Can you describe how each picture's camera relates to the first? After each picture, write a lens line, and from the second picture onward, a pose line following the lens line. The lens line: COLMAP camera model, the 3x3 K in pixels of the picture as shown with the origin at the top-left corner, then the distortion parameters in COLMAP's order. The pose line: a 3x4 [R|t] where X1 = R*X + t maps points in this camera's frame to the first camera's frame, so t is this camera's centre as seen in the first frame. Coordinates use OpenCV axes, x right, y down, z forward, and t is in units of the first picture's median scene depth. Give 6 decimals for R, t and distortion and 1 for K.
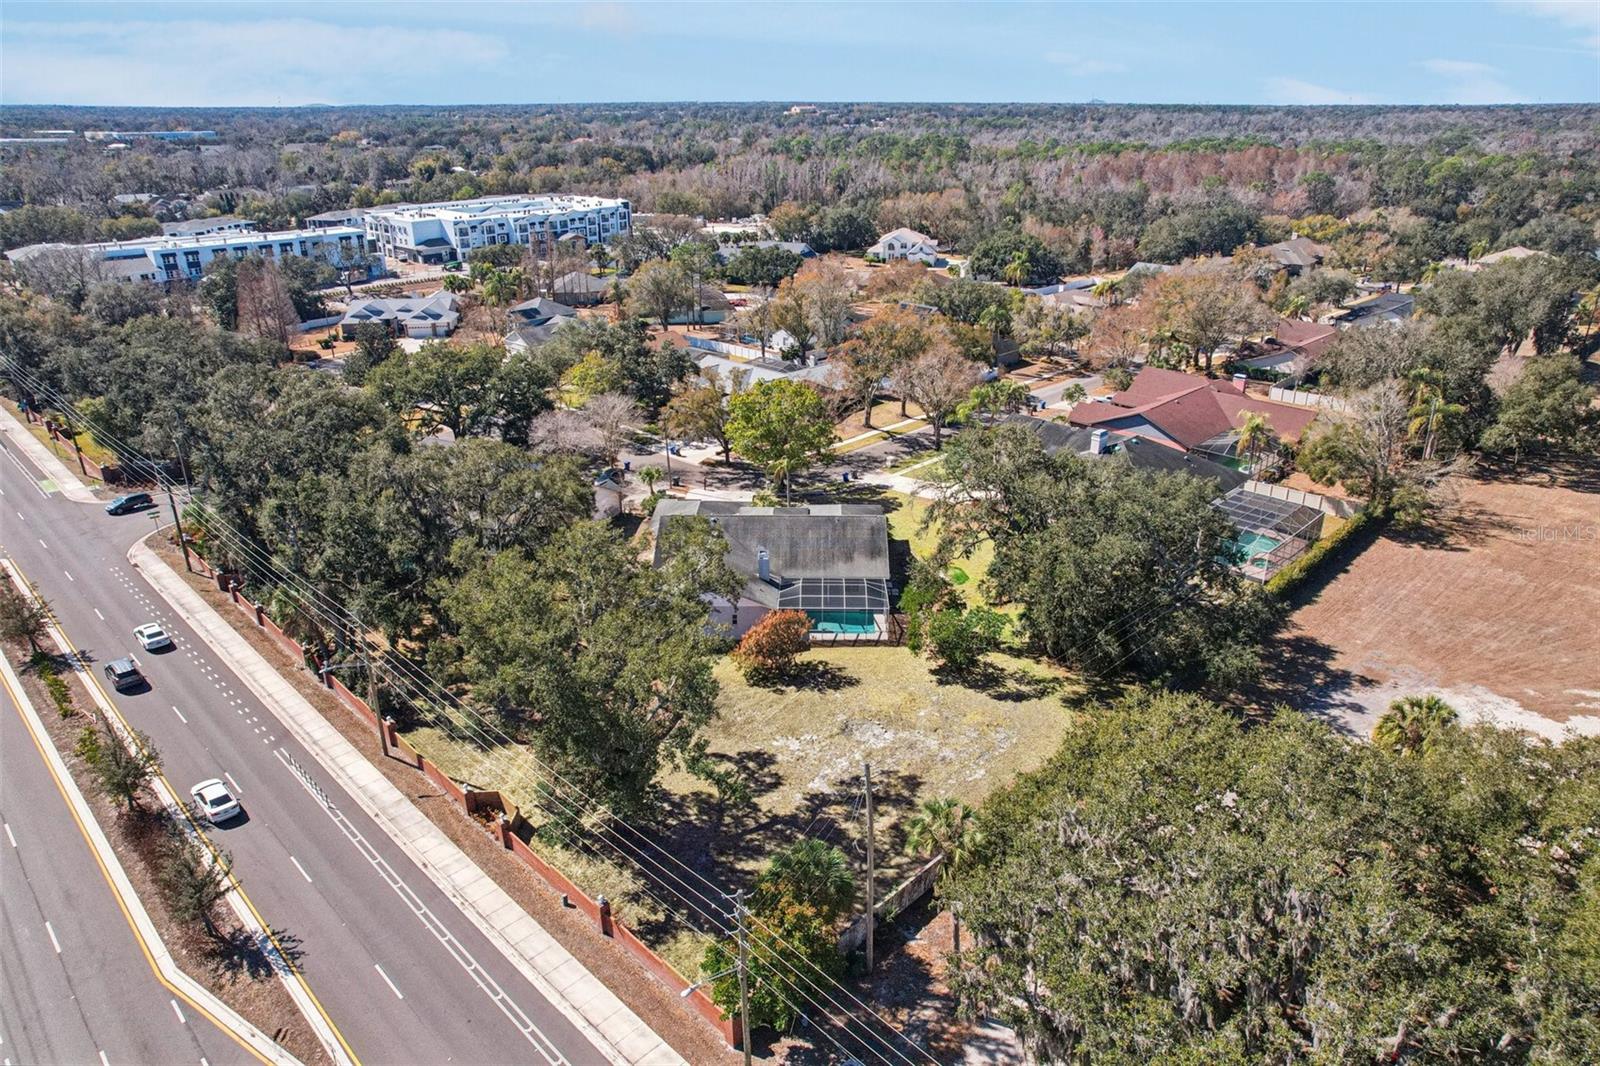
lens RADIAL K [[1040.2, 0, 800.0], [0, 1040.2, 533.0], [0, 0, 1]] dist [-0.082984, 0.078386]
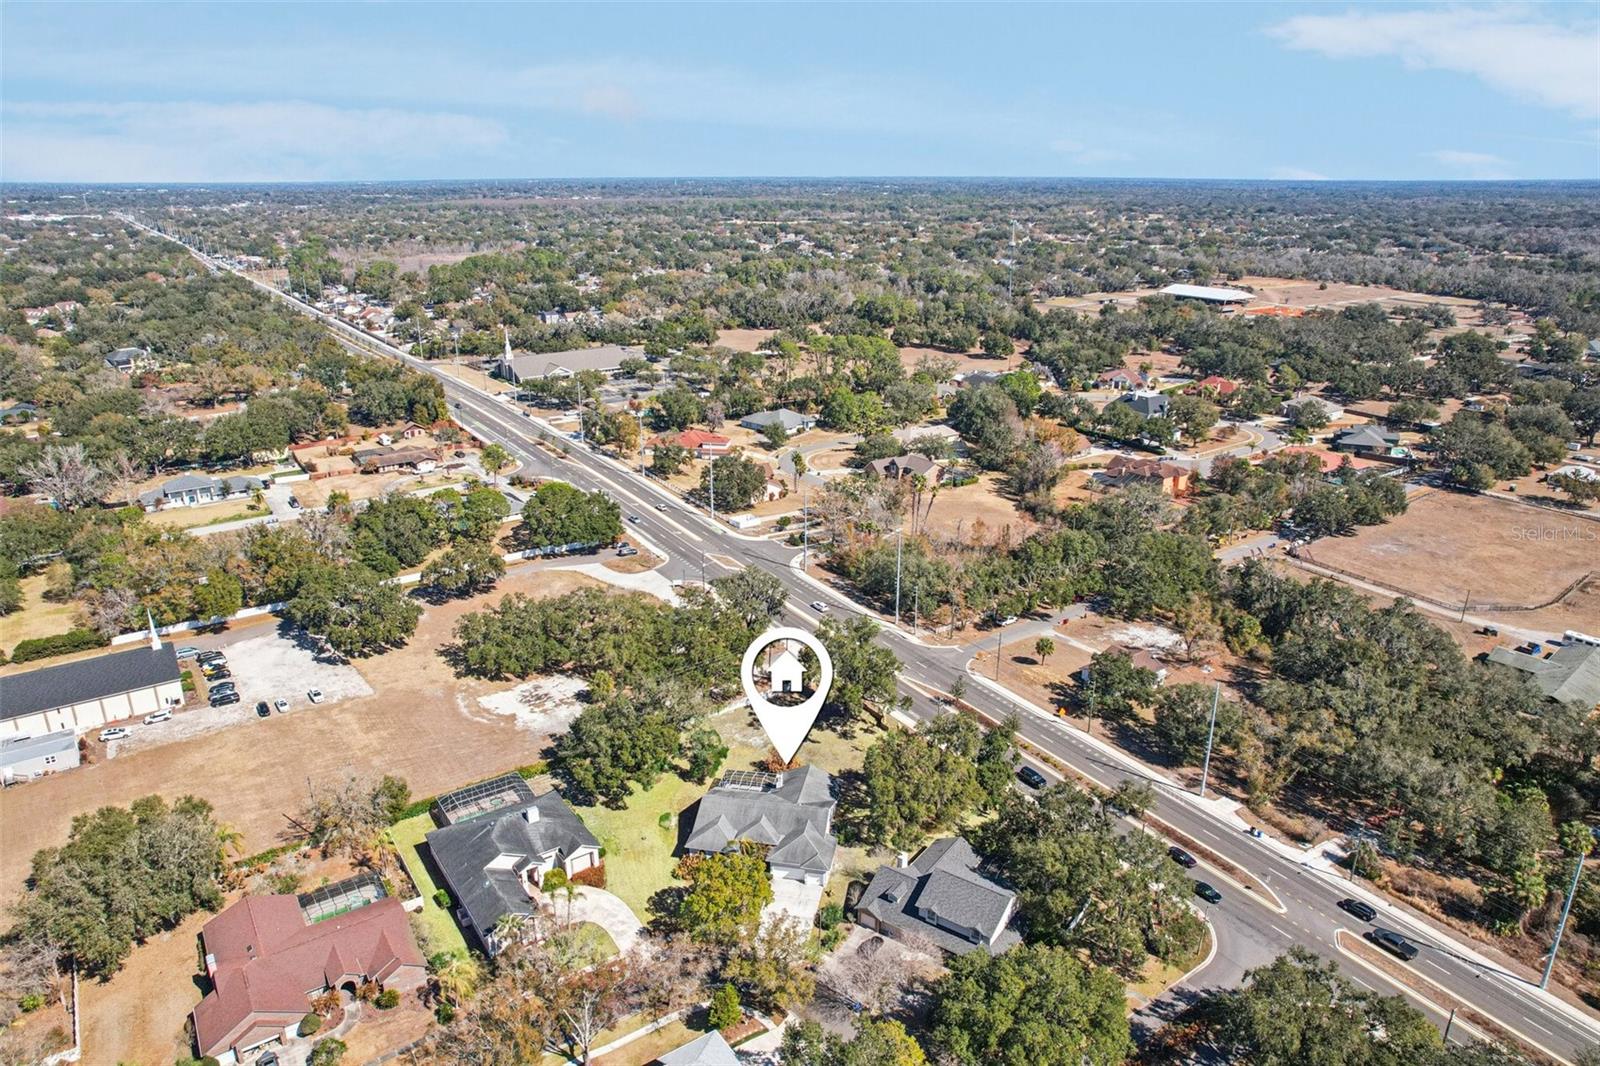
lens RADIAL K [[1040.2, 0, 800.0], [0, 1040.2, 533.0], [0, 0, 1]] dist [-0.082984, 0.078386]
pose [[-0.984955, -0.049045, 0.165703, -0.415468], [0.073686, 0.748145, 0.659432, -1.775269], [-0.156311, 0.661721, -0.733275, 2.340663]]
